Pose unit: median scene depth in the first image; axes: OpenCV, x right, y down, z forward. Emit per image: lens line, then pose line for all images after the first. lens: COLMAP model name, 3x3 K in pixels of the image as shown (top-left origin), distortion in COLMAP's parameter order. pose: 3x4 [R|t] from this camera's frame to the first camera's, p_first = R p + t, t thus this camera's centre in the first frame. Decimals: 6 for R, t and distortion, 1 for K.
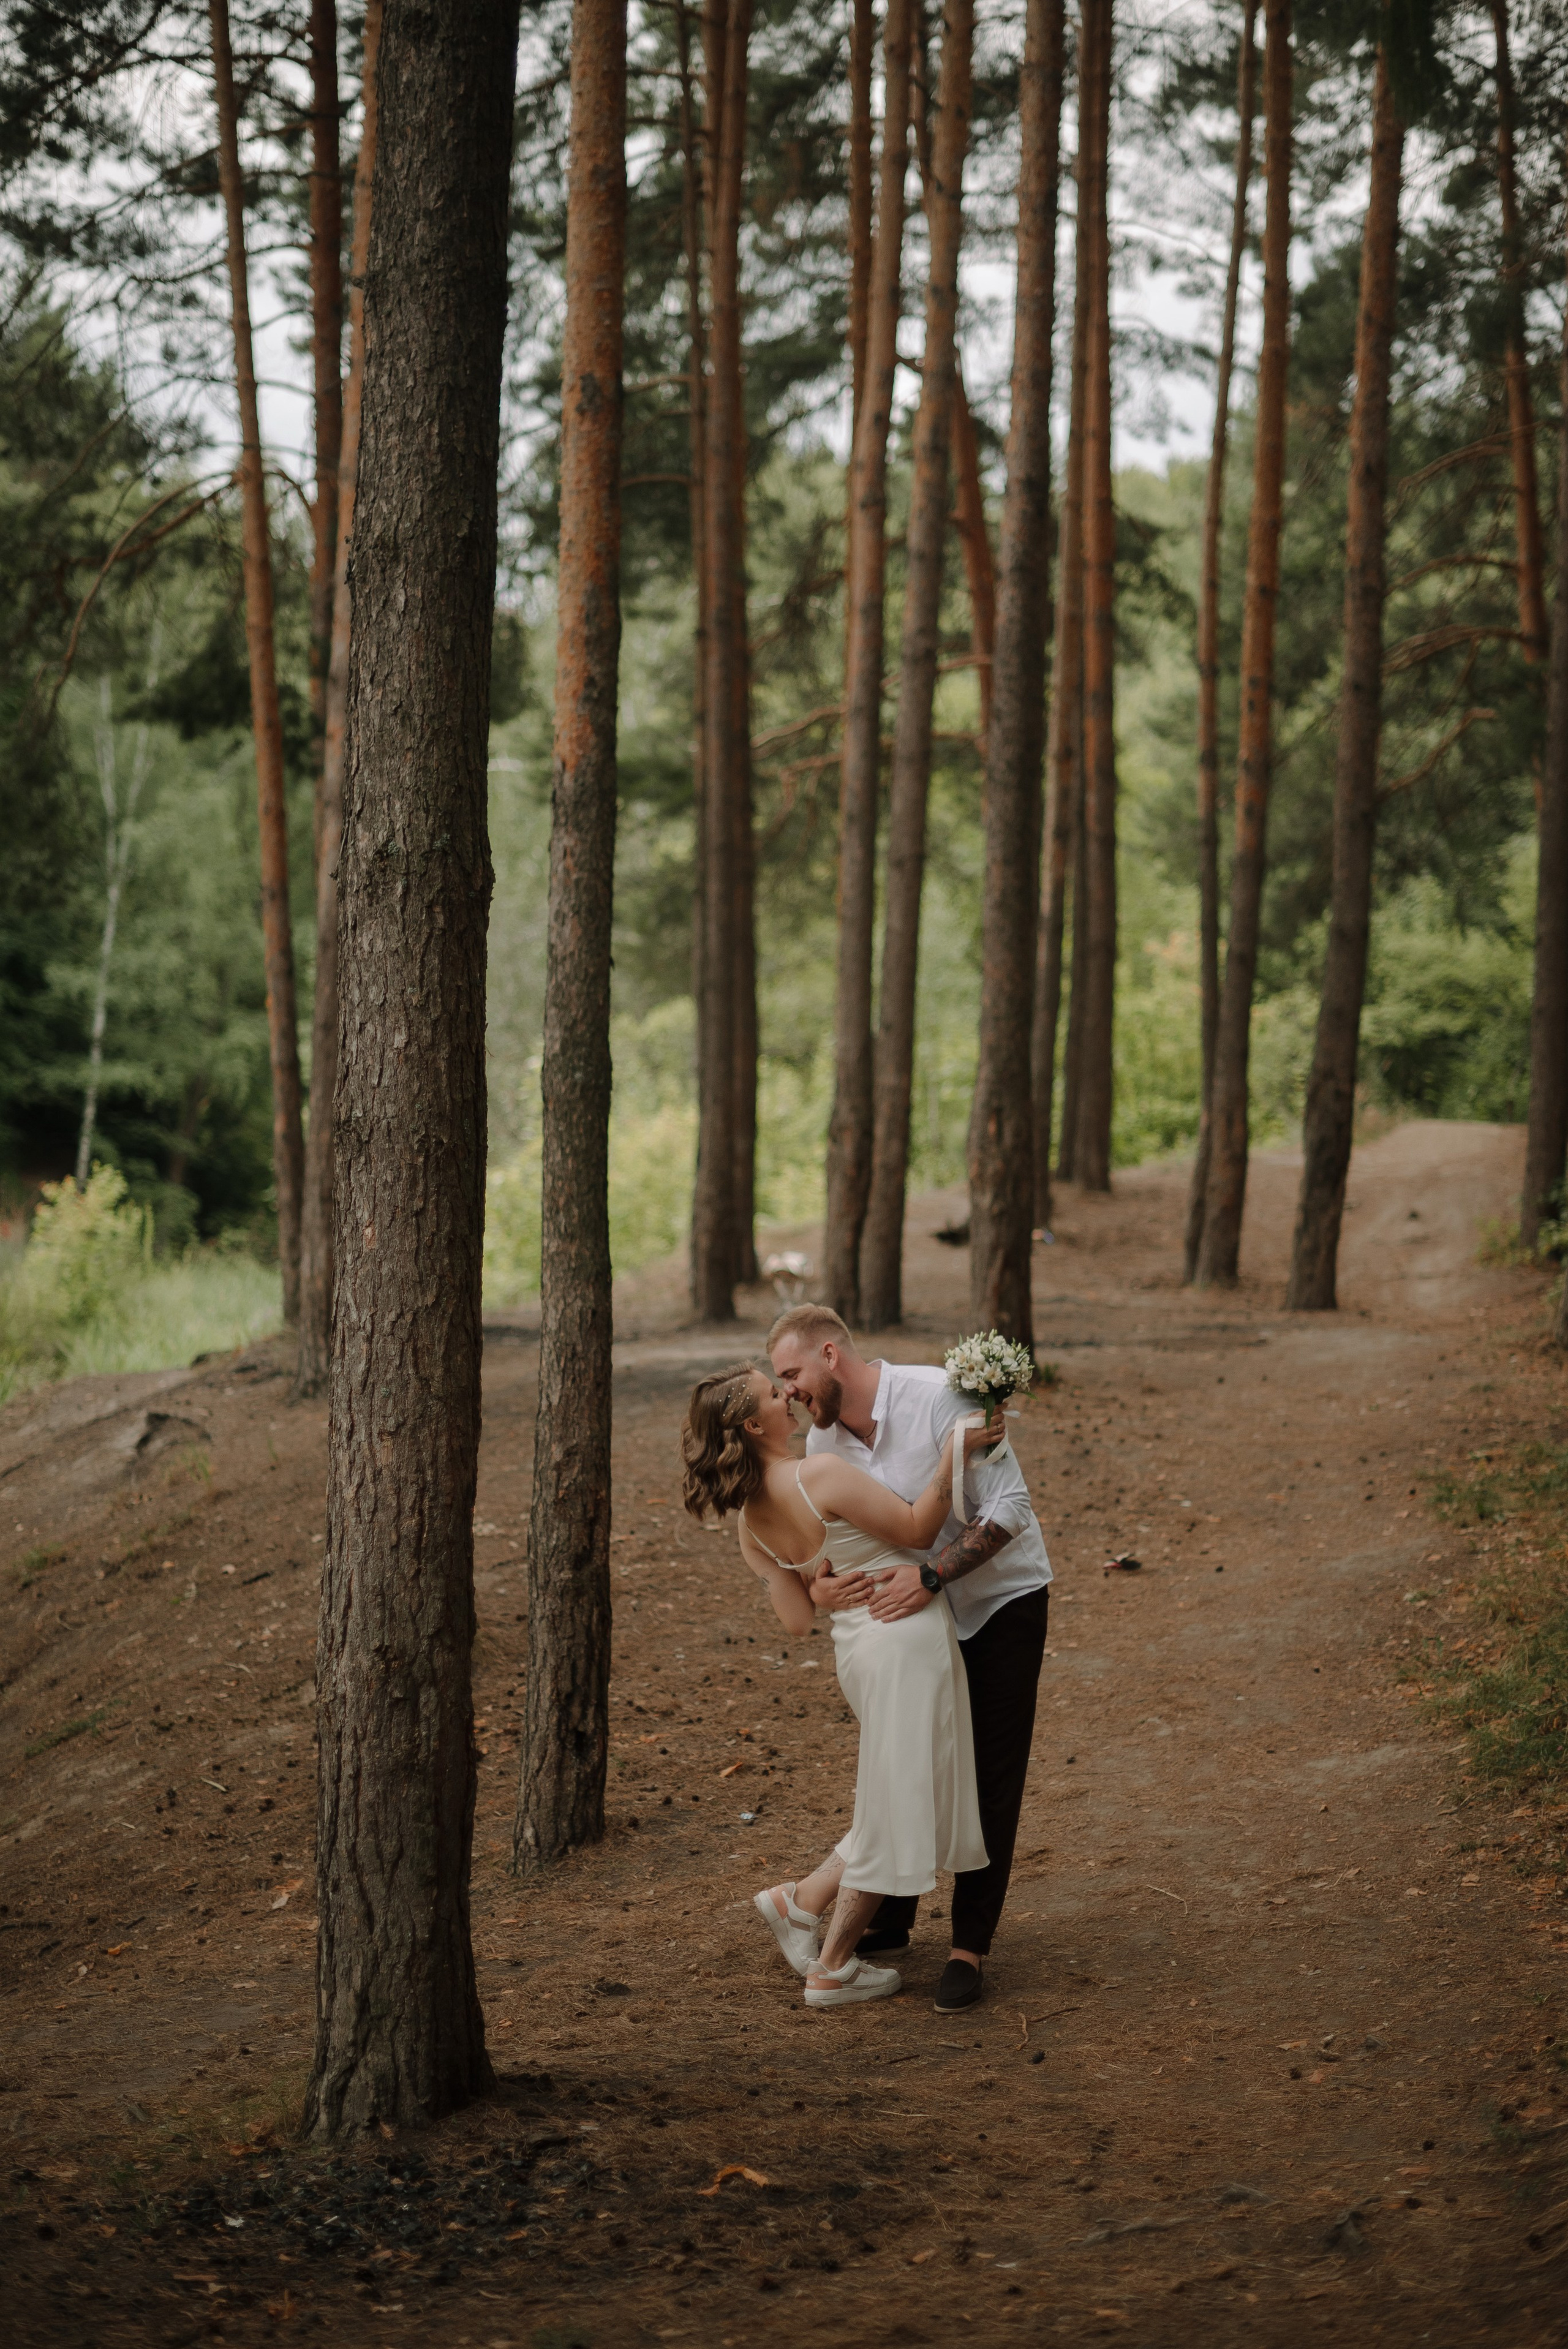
lens RADIAL K [[3454.8, 0, 784.0], [0, 3454.8, 1174.5], [0, 0, 1]] dist [-0.123405, 0.066387]
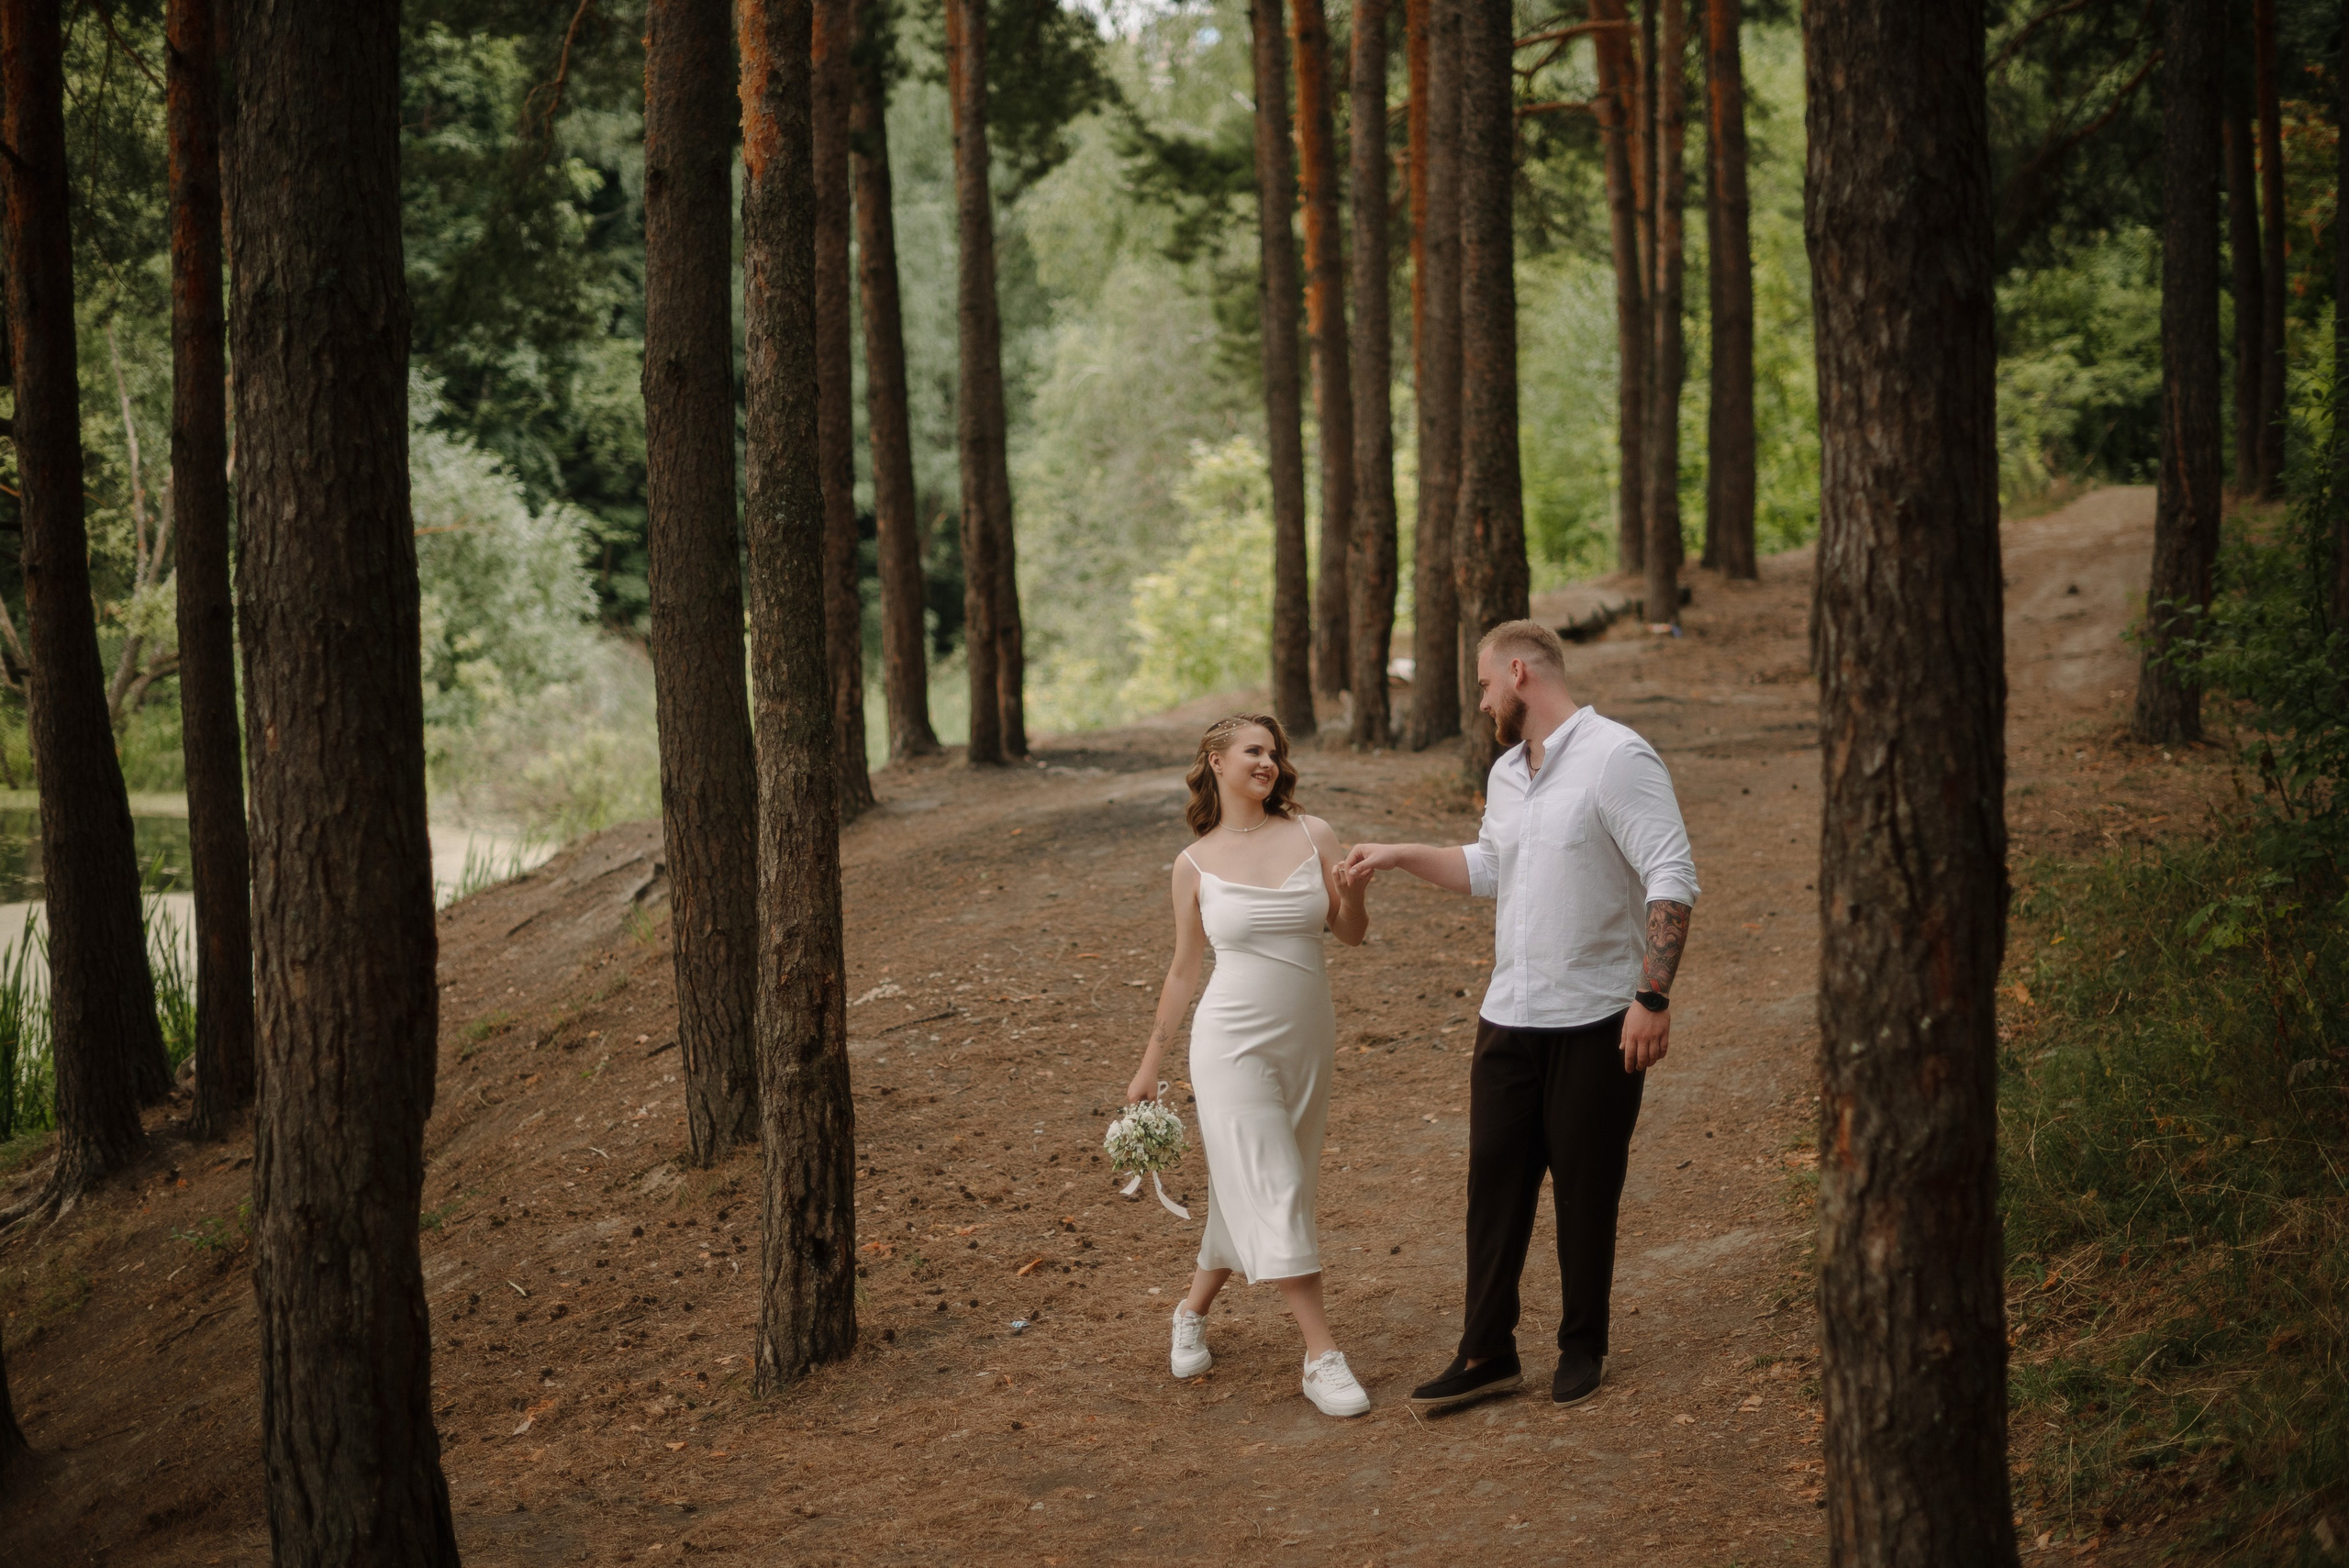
lens RADIAL K [[3454.7, 0, 1174.5], [0, 3454.7, 784.0], [0, 0, 1]] dist [-0.123405, 0.066387]
pose [[0.992249, -0.038729, -0.118072, 0.146236], [0.046057, 0.997136, 0.059980, -0.008310], [0.115411, -0.064954, 0.991192, 0.116839]]
